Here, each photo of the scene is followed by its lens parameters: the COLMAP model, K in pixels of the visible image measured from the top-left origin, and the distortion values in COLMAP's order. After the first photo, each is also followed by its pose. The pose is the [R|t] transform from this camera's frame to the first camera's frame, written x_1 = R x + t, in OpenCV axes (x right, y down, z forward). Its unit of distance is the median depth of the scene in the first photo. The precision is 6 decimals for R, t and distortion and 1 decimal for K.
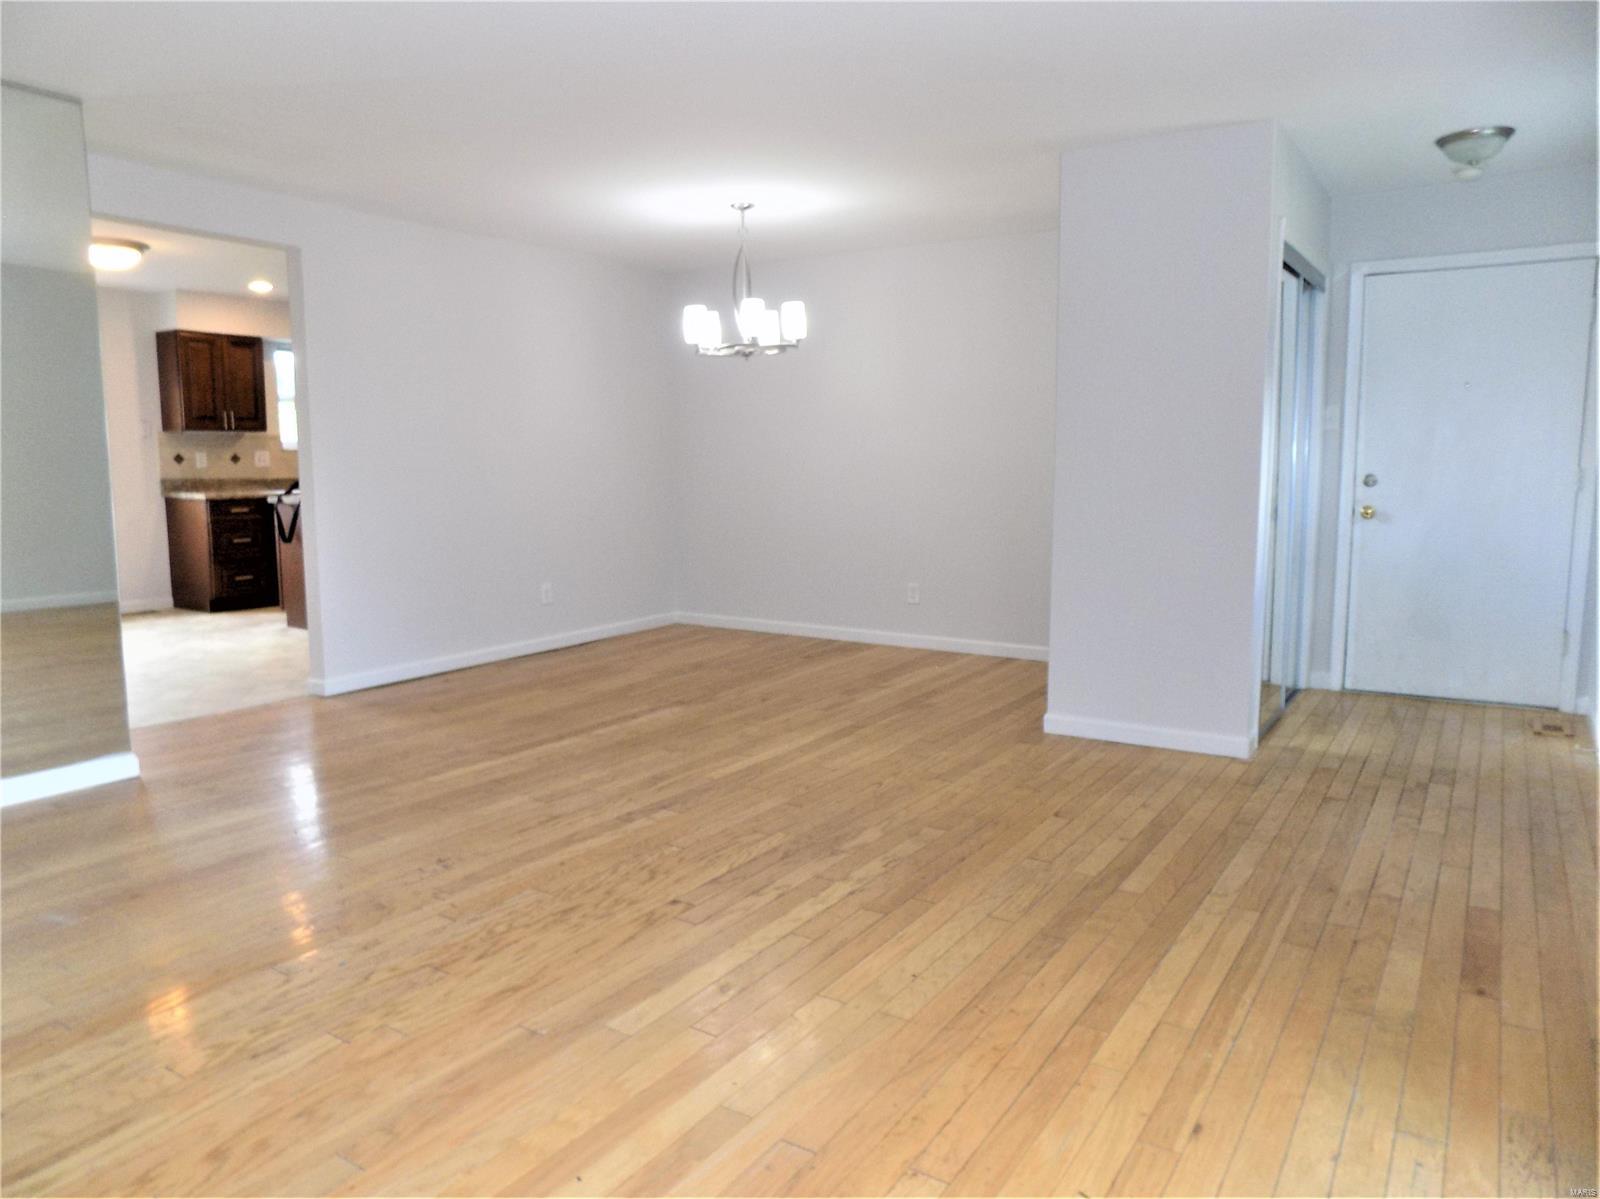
lens RADIAL K [[1101.7, 0, 800.0], [0, 1101.7, 590.5], [0, 0, 1]] dist [-0.069884, 0.072994]
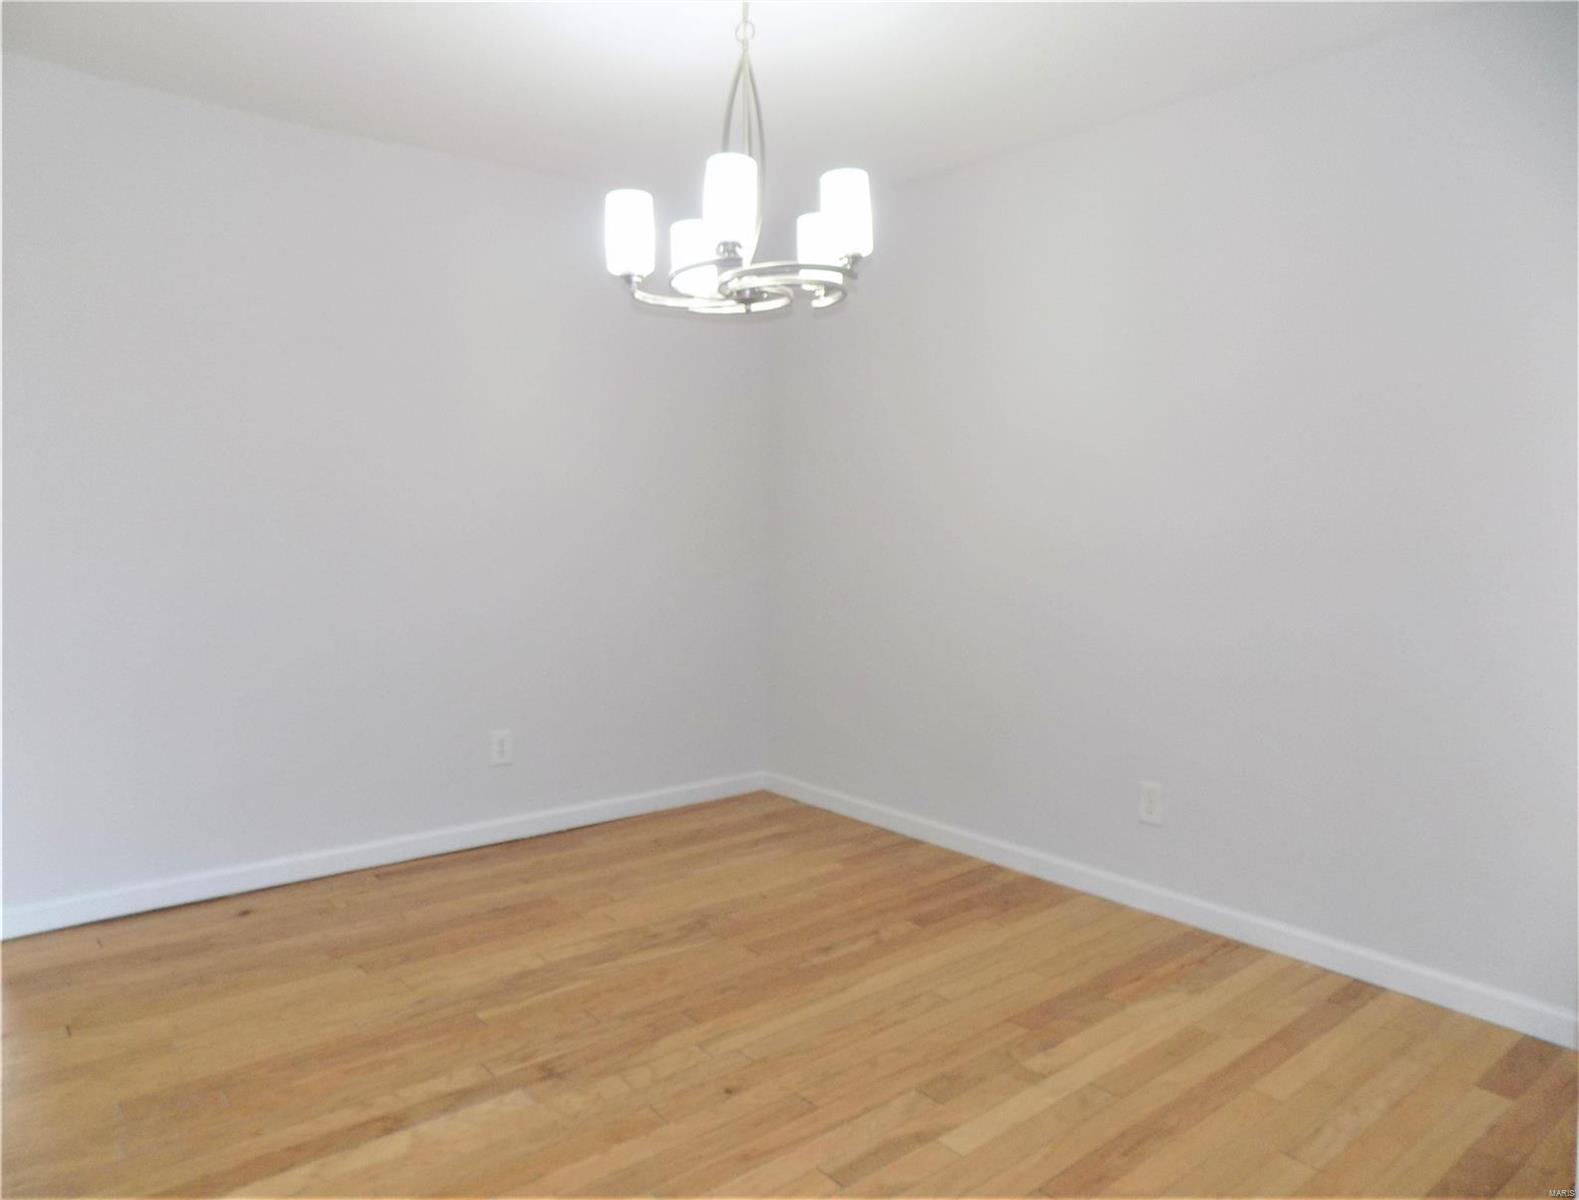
lens RADIAL K [[1120.8, 0, 789.5], [0, 1120.8, 600.0], [0, 0, 1]] dist [0.002427, 0.000995]
pose [[0.961148, 0.040121, -0.273101, 0.170835], [-0.054368, 0.997515, -0.044799, -0.122227], [0.270625, 0.057907, 0.960942, 0.983492]]
